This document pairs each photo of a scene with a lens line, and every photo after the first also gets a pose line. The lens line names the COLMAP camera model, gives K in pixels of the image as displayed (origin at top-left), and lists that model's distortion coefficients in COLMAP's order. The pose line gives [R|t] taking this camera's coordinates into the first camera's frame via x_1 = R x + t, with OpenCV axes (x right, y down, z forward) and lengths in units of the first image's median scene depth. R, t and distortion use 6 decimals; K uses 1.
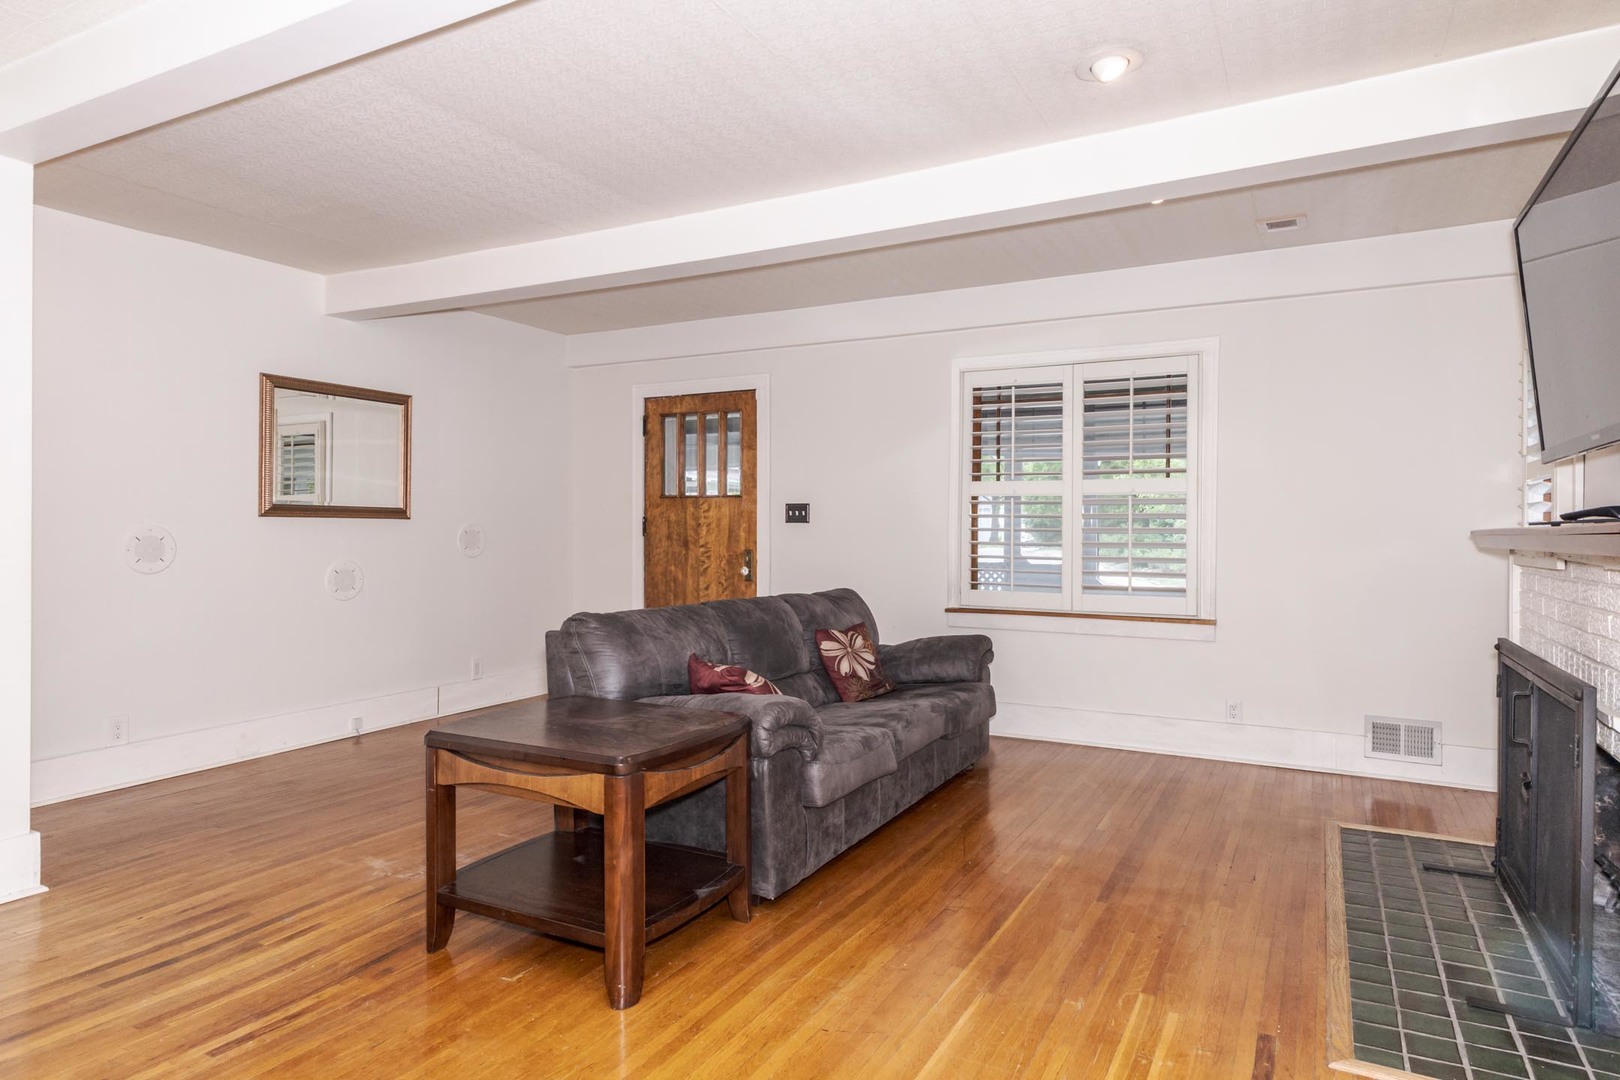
lens RADIAL K [[924.2, 0, 810.0], [0, 924.2, 540.0], [0, 0, 1]] dist [0.034233, -0.000139]
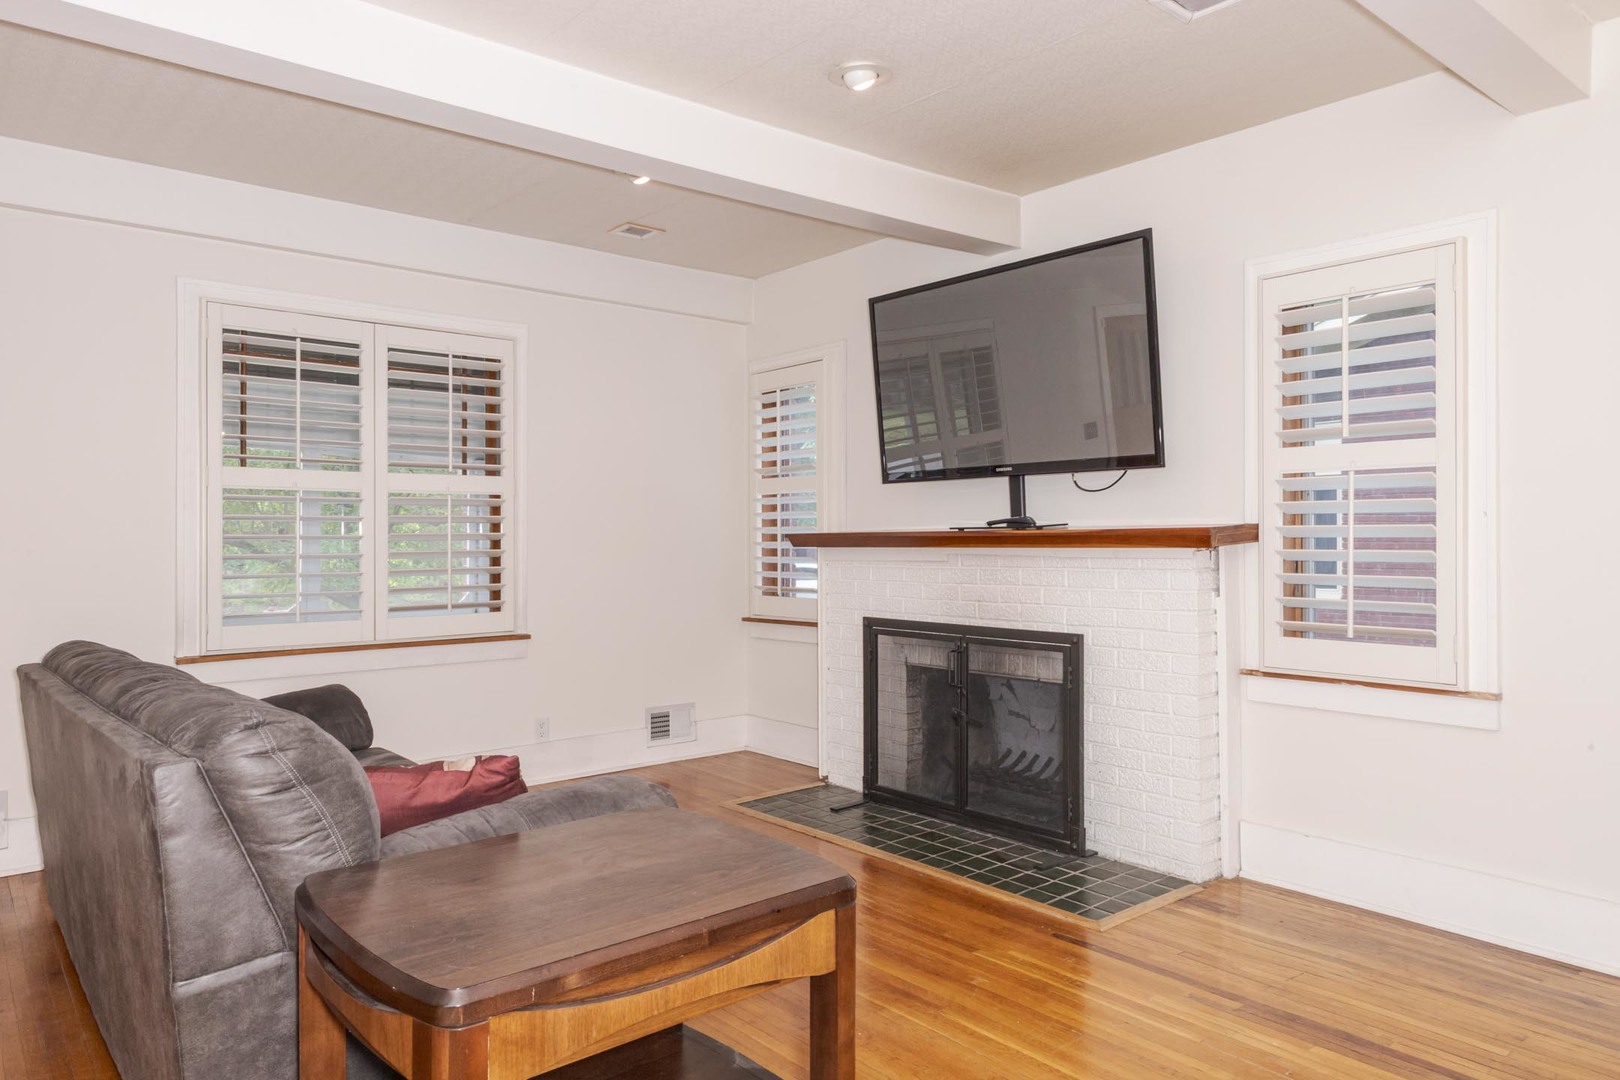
lens RADIAL K [[1089.6, 0, 810.0], [0, 1089.6, 540.0], [0, 0, 1]] dist [0.041124, 0.000208]
pose [[0.367767, -0.013210, 0.929824, -0.440766], [0.013238, 0.999872, 0.008969, -0.011785], [-0.929824, 0.009011, 0.367895, 0.327340]]
